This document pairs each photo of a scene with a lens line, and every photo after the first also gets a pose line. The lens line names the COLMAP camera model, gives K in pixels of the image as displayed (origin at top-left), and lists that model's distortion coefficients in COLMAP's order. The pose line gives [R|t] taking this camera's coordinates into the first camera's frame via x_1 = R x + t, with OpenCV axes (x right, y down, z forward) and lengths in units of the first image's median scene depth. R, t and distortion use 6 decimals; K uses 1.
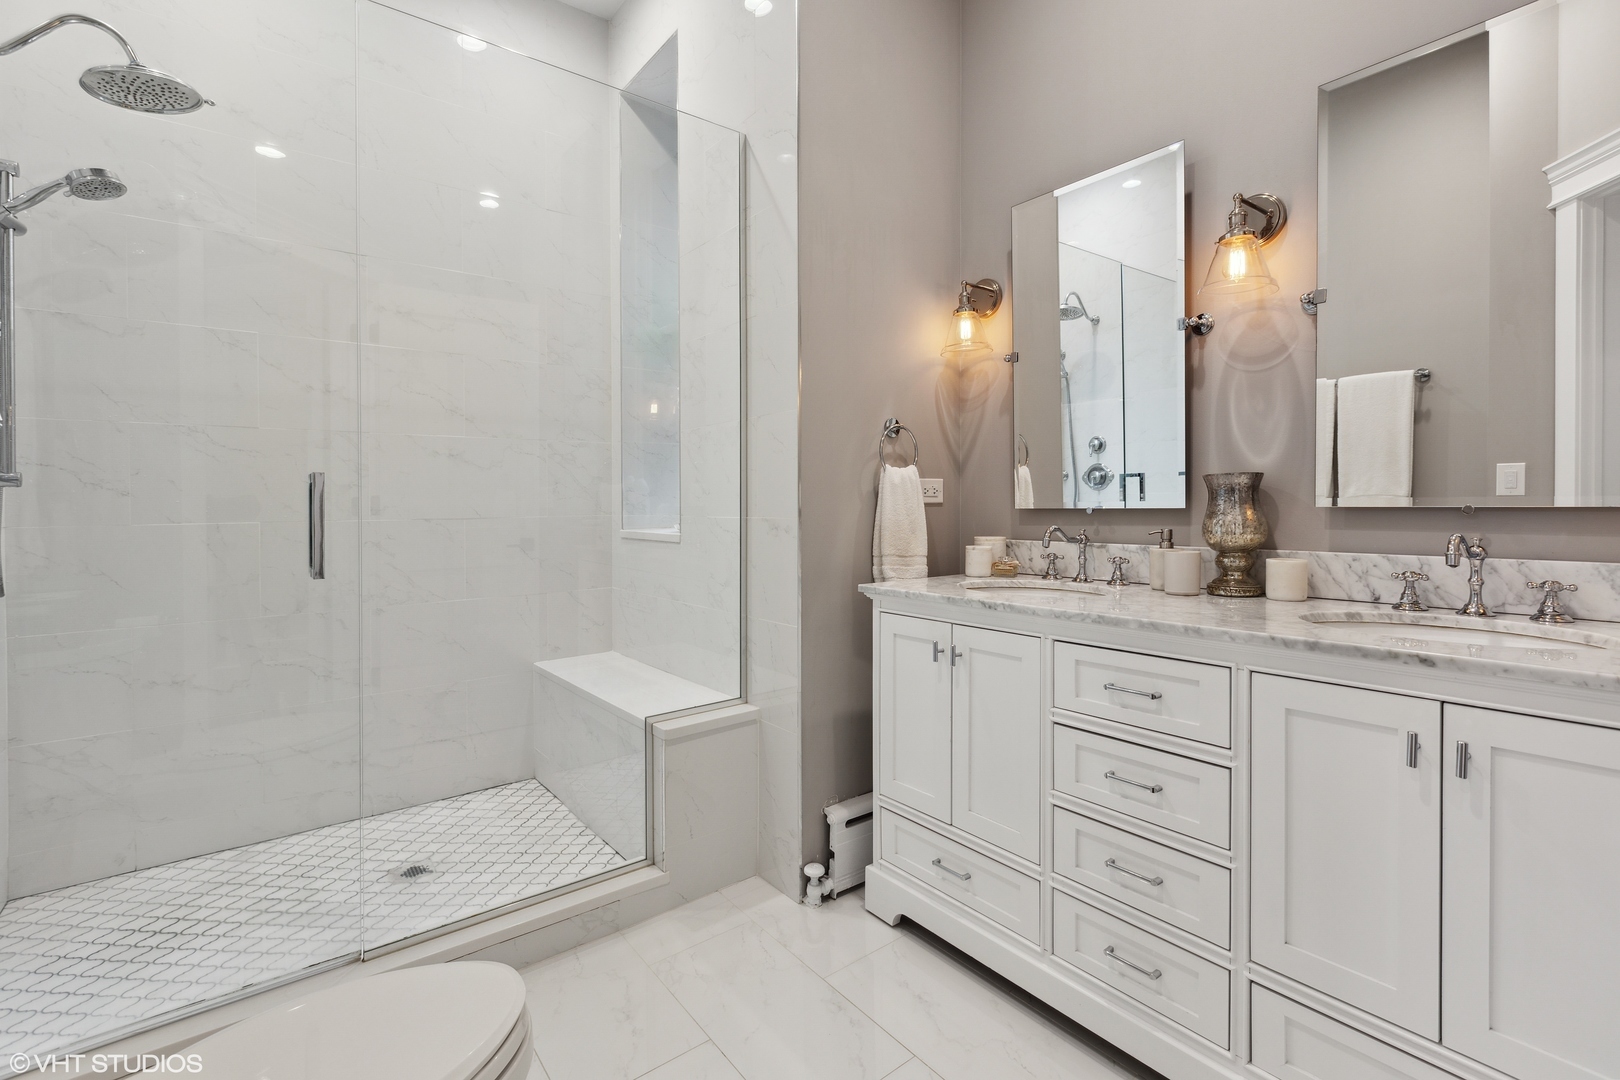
lens RADIAL K [[725.5, 0, 809.2], [0, 725.5, 505.7], [0, 0, 1]] dist [0.002872, 0.000227]
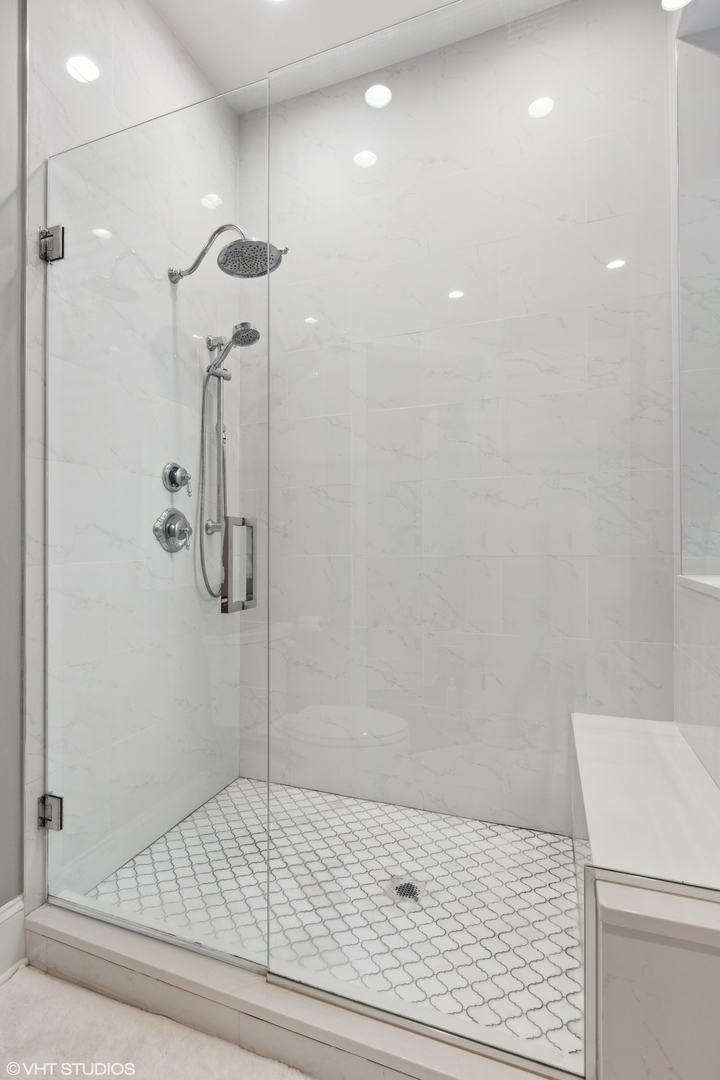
lens RADIAL K [[539.6, 0, 332.6], [0, 539.6, 533.8], [0, 0, 1]] dist [-0.000133, -0.000465]
pose [[0.505099, -0.004151, -0.863052, 0.081780], [0.000773, 0.999990, -0.004357, -0.013476], [0.863061, 0.001534, 0.505097, 0.496407]]
